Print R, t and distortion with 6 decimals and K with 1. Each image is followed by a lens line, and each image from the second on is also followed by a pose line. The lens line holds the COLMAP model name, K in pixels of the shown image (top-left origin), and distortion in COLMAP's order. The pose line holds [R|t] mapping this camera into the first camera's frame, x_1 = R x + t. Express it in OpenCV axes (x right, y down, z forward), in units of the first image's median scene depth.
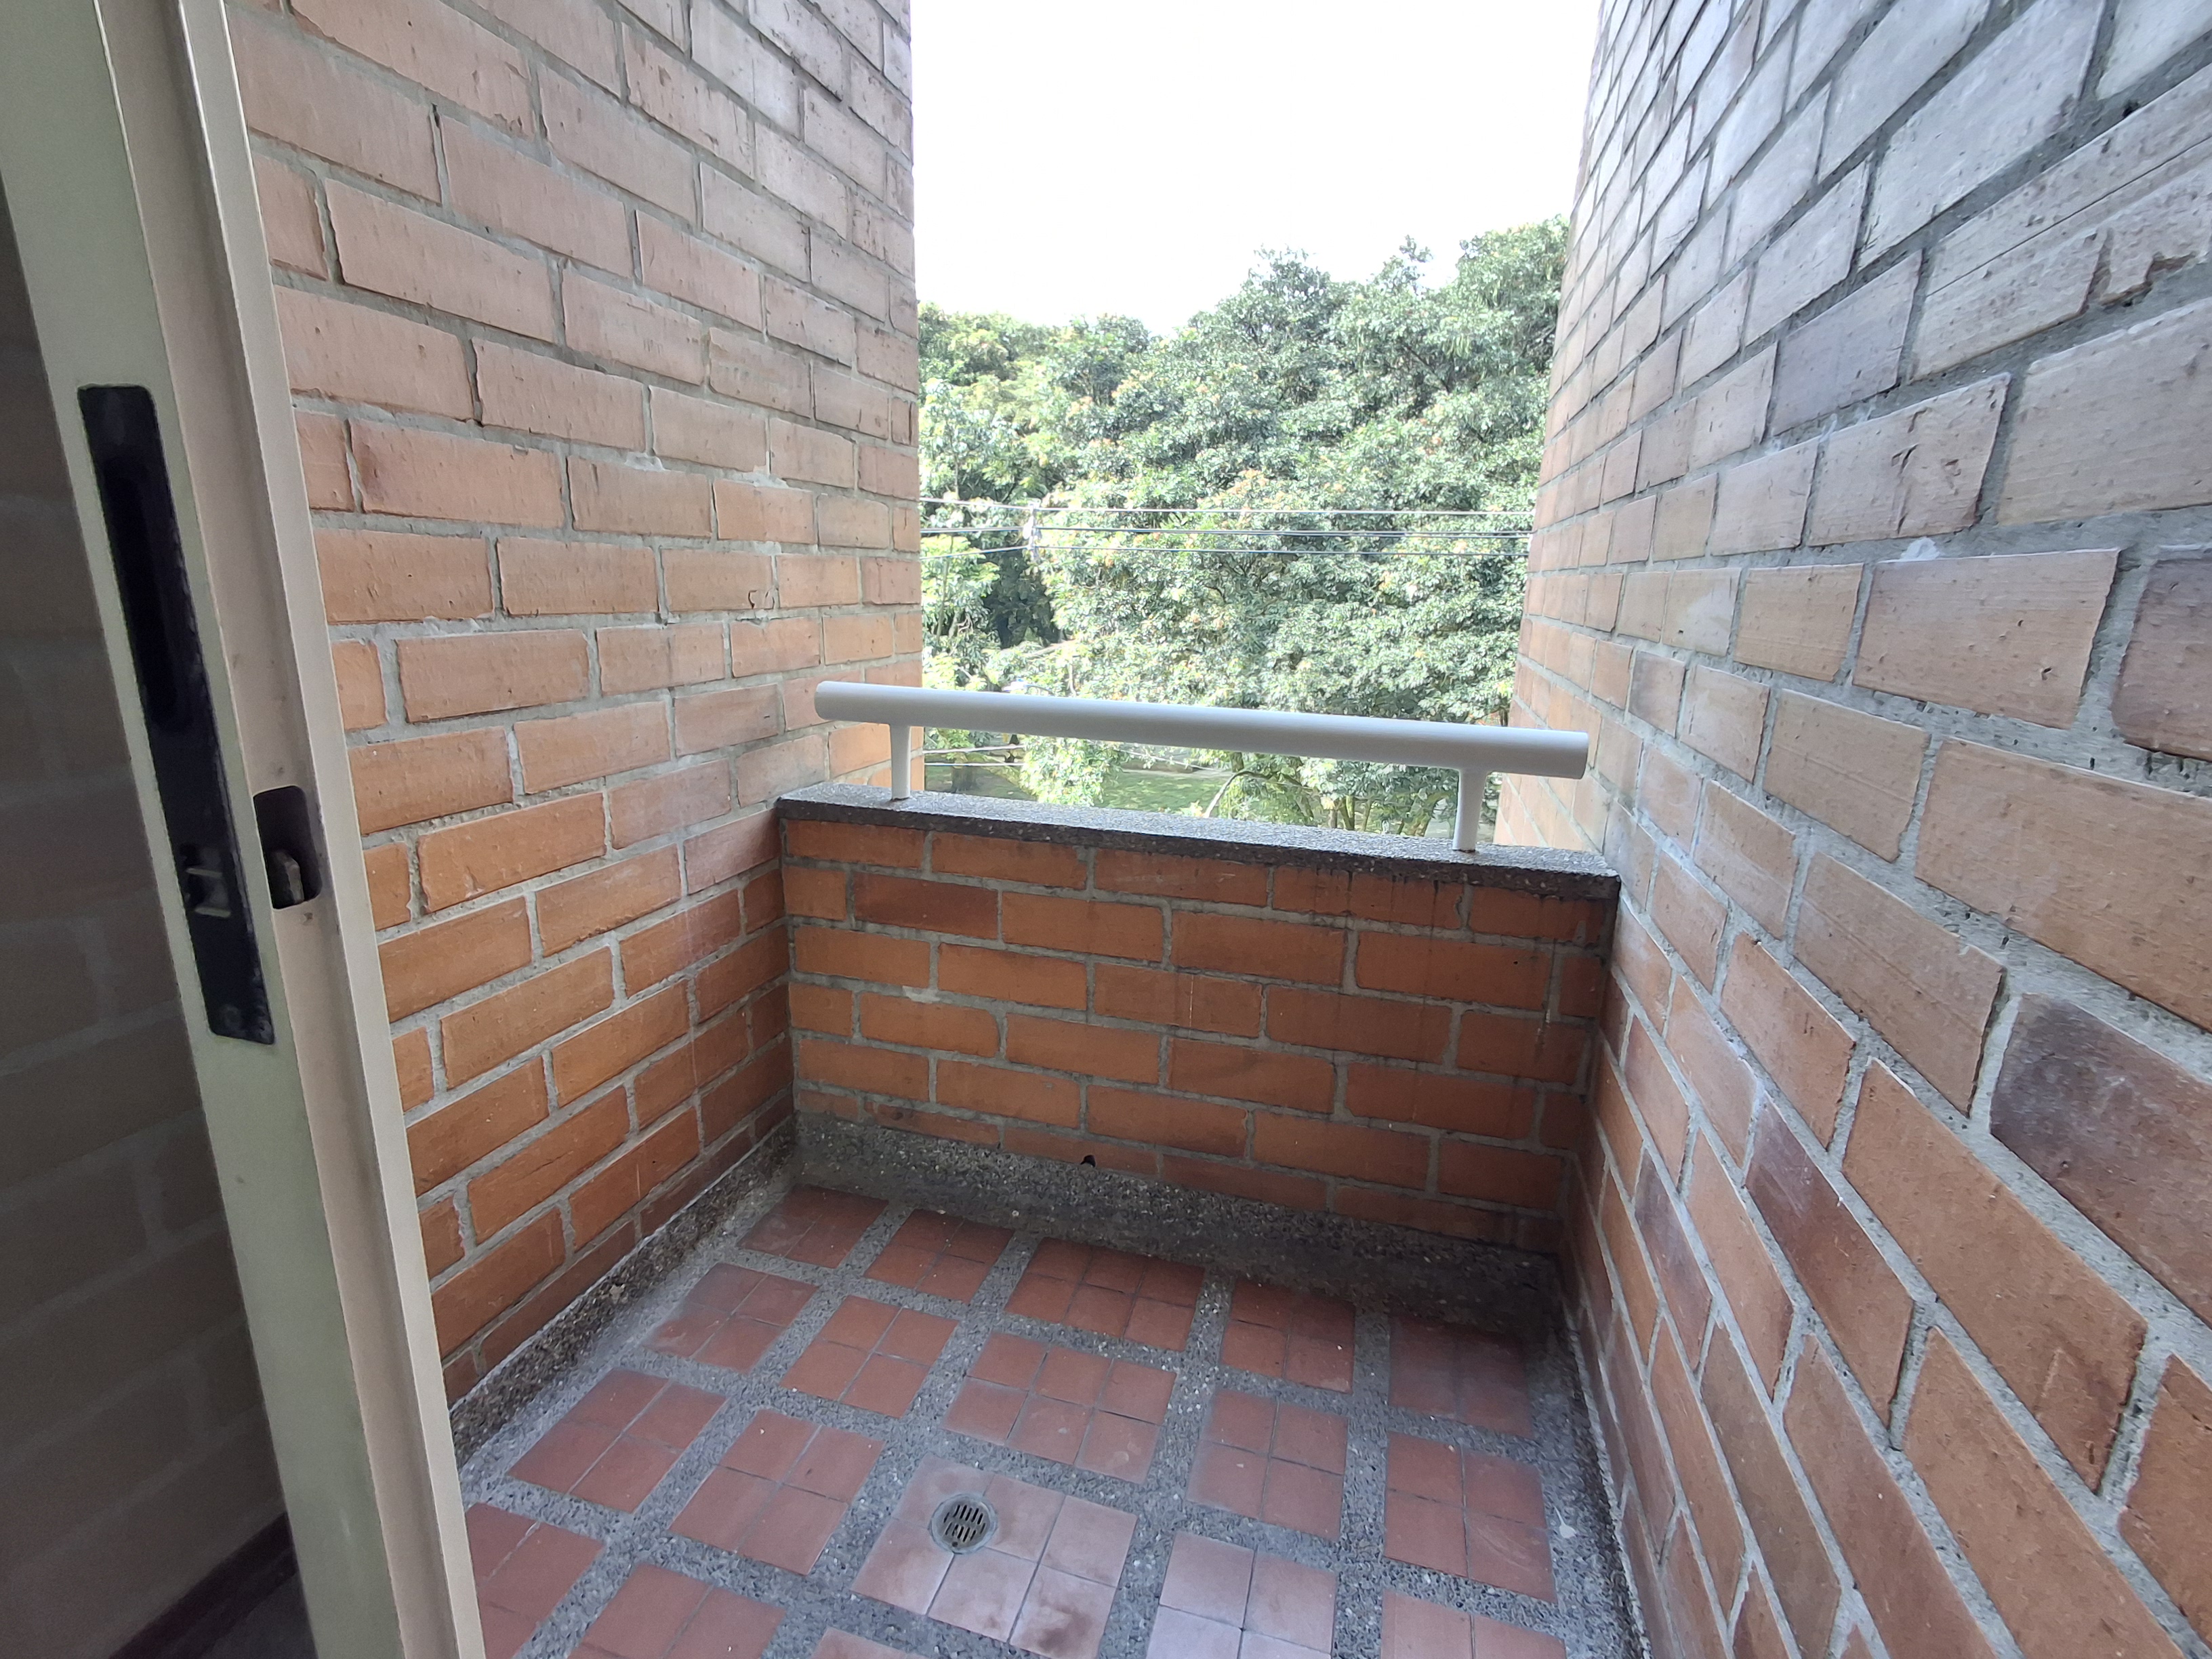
lens RADIAL K [[1012.4, 0, 1101.2], [0, 1012.4, 826.9], [0, 0, 1]] dist [0.010420, -0.000025]
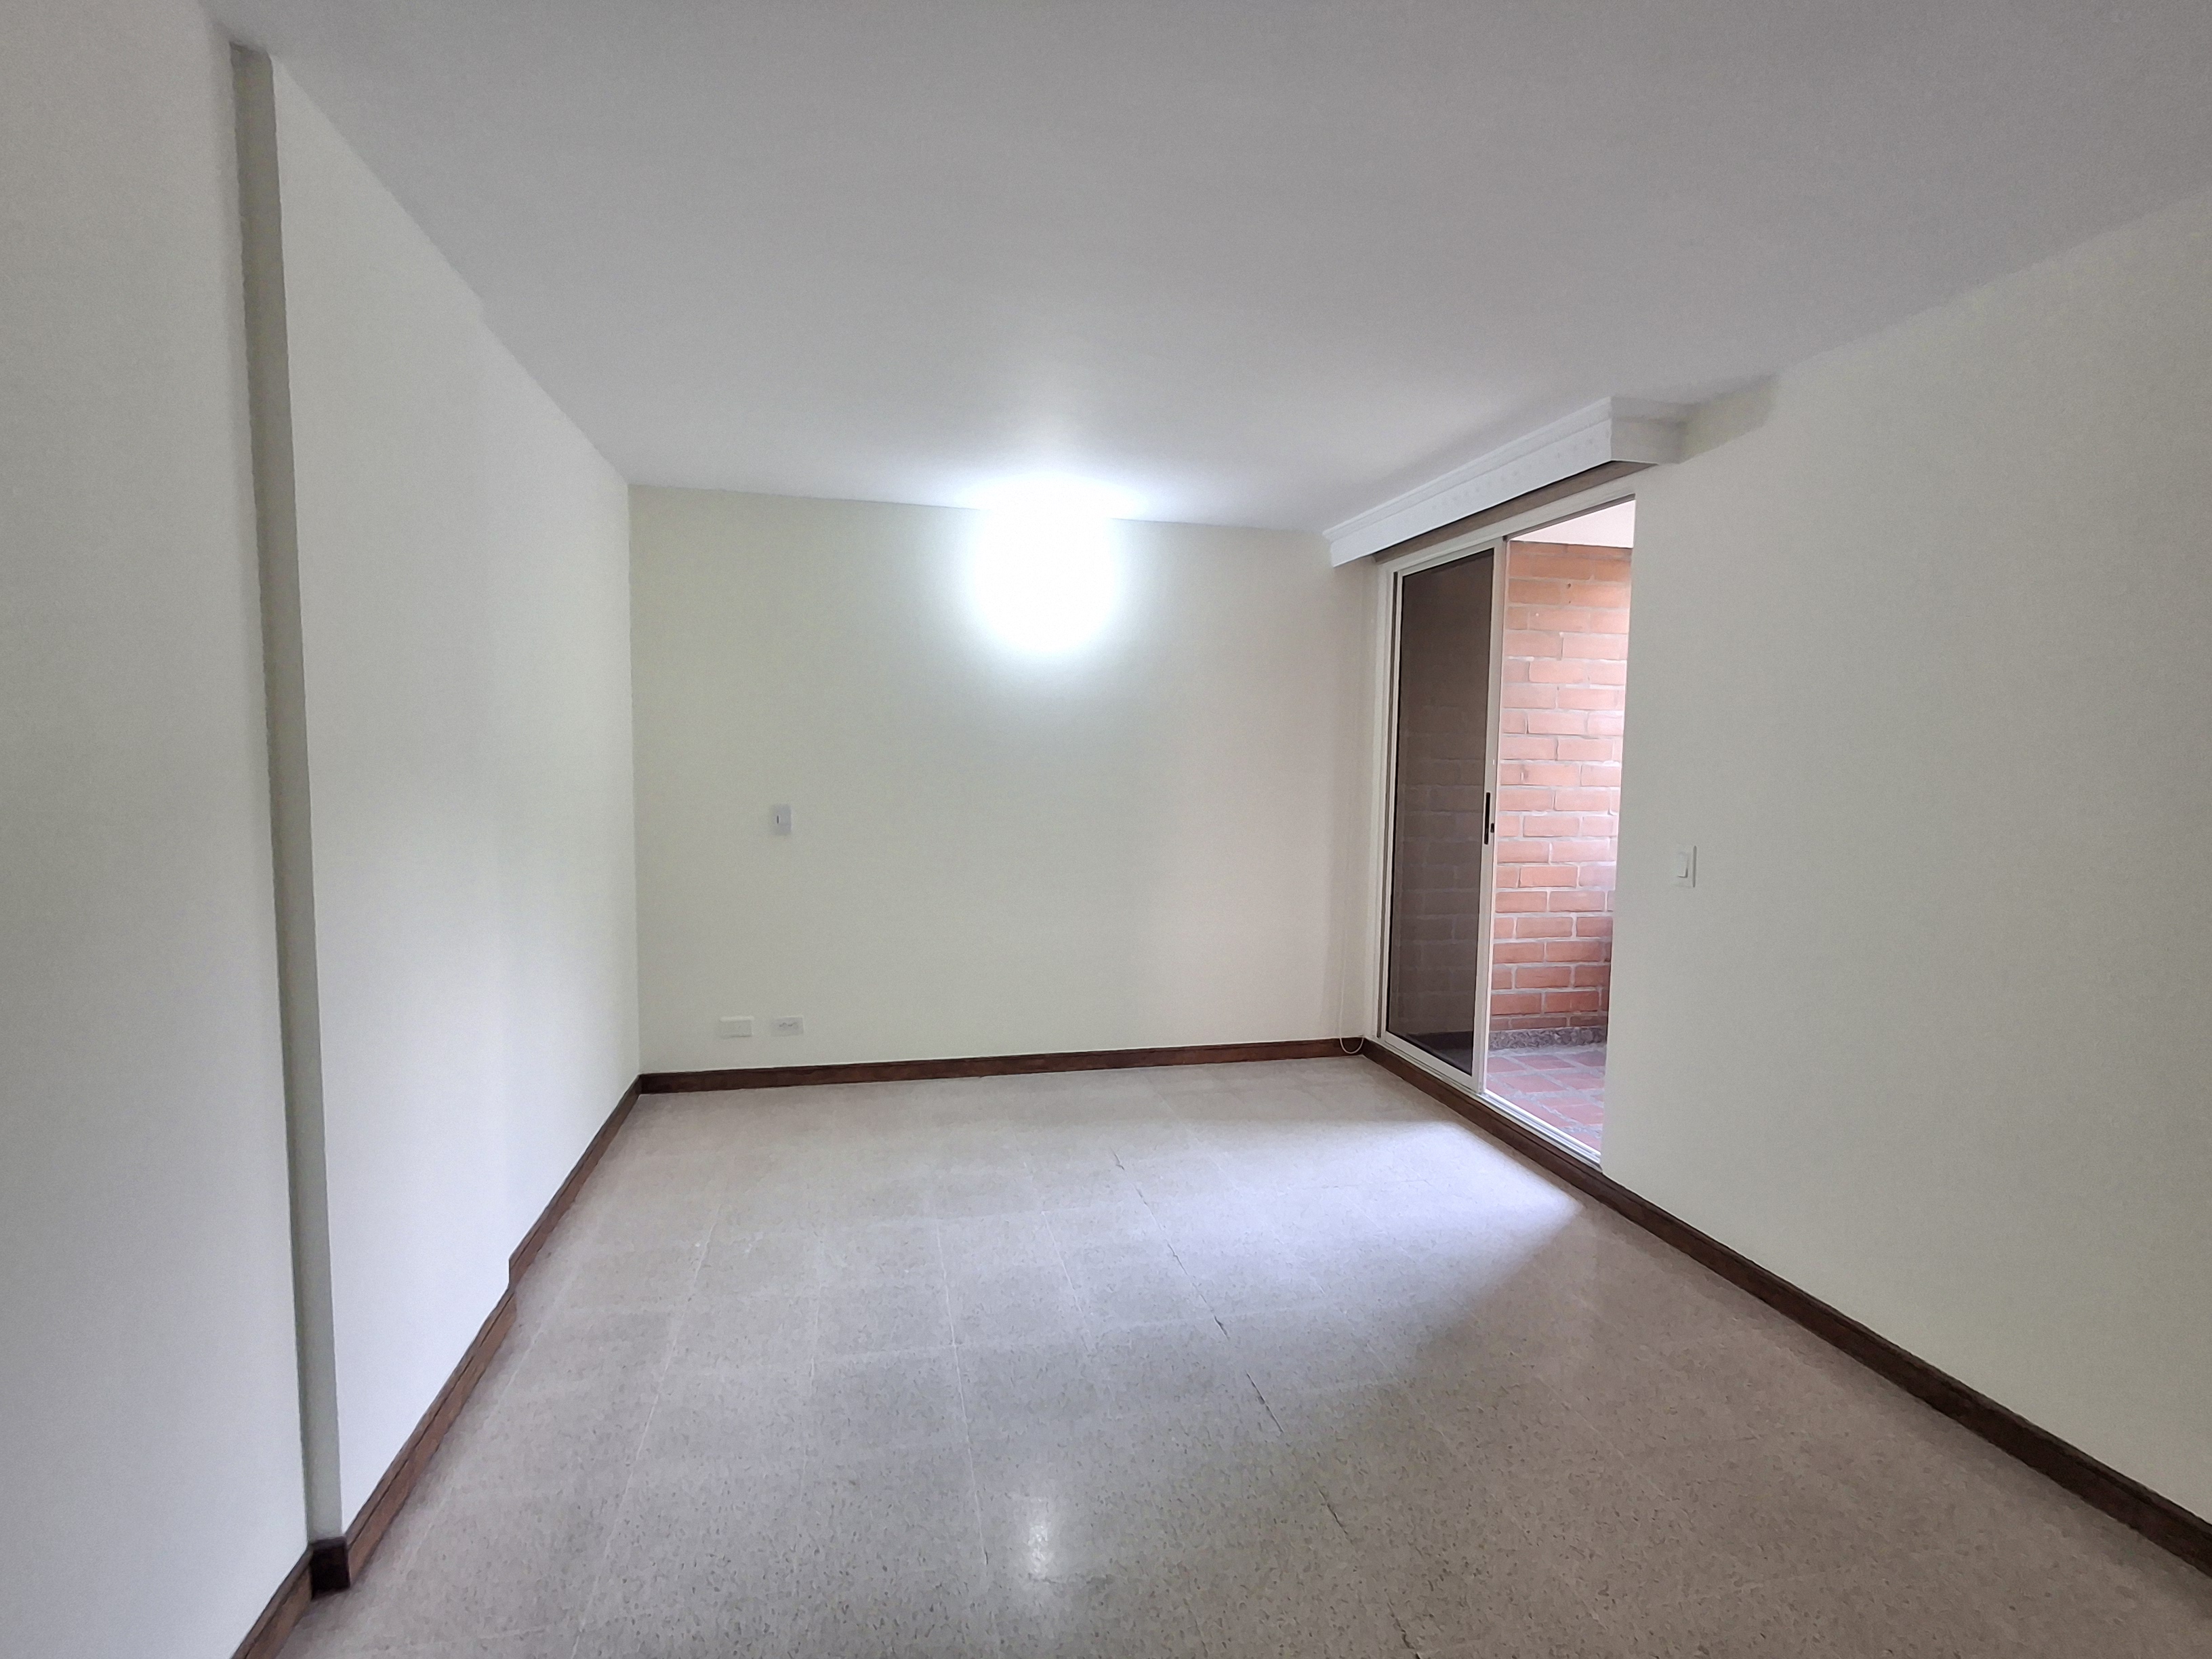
lens RADIAL K [[1012.2, 0, 1096.5], [0, 1012.2, 825.4], [0, 0, 1]] dist [-0.008228, -0.000356]
pose [[0.482009, 0.044812, -0.875020, 1.678052], [-0.211765, 0.975041, -0.066717, 0.405204], [0.850190, 0.217457, 0.479468, -1.975117]]
